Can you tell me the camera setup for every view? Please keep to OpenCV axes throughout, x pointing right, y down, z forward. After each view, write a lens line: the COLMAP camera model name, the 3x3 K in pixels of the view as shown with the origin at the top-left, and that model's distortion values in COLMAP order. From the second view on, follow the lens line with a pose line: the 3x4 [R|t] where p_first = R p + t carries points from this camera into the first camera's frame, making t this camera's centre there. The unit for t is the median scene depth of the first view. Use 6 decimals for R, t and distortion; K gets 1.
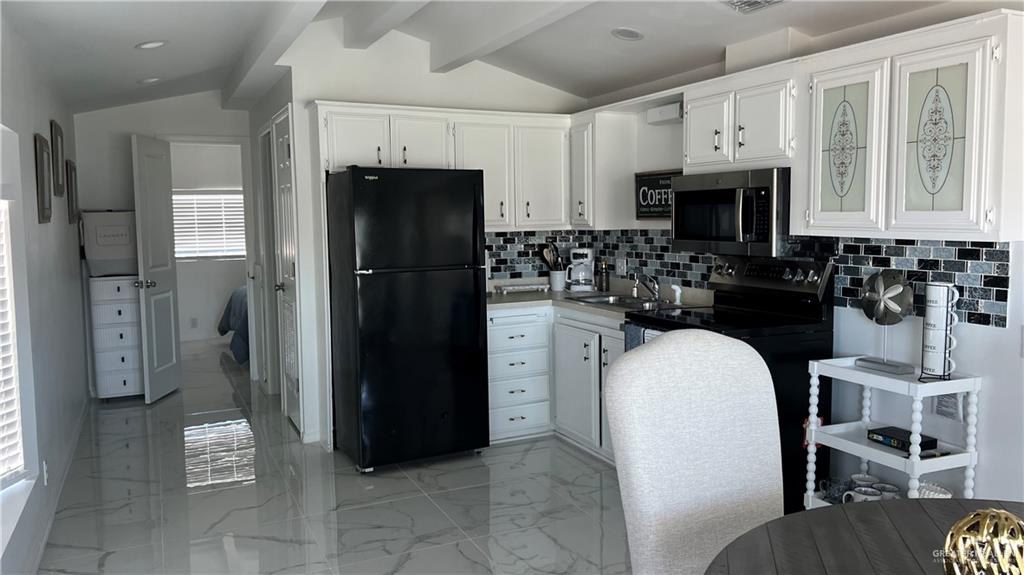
lens RADIAL K [[758.9, 0, 516.2], [0, 758.9, 281.4], [0, 0, 1]] dist [0.075422, -0.098976]
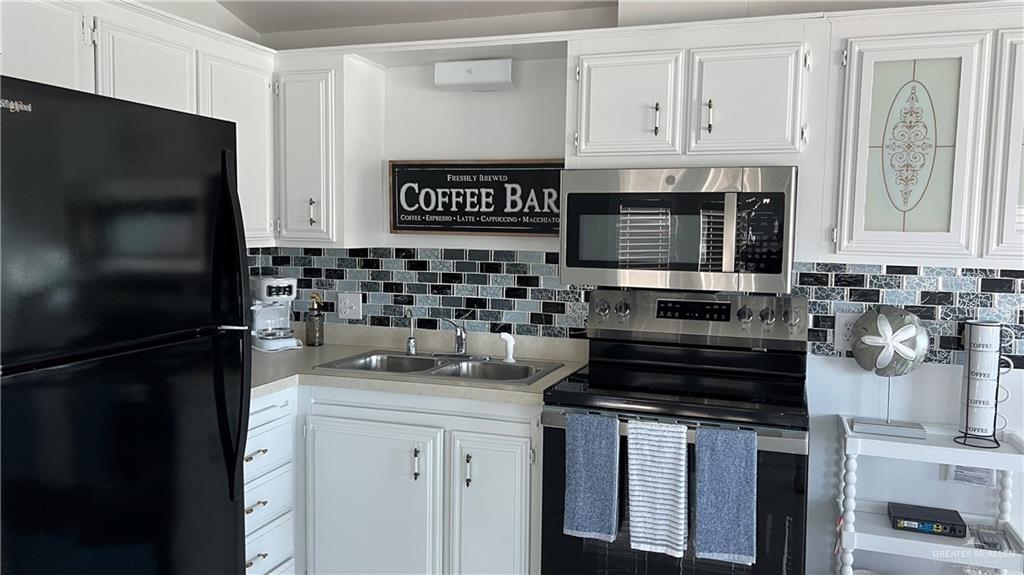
lens RADIAL K [[758.9, 0, 516.2], [0, 758.9, 281.4], [0, 0, 1]] dist [0.075422, -0.098976]
pose [[0.707313, -0.032140, 0.706169, -0.236734], [0.039688, 0.999196, 0.005724, -0.041451], [-0.705785, 0.023978, 0.708020, 0.492092]]
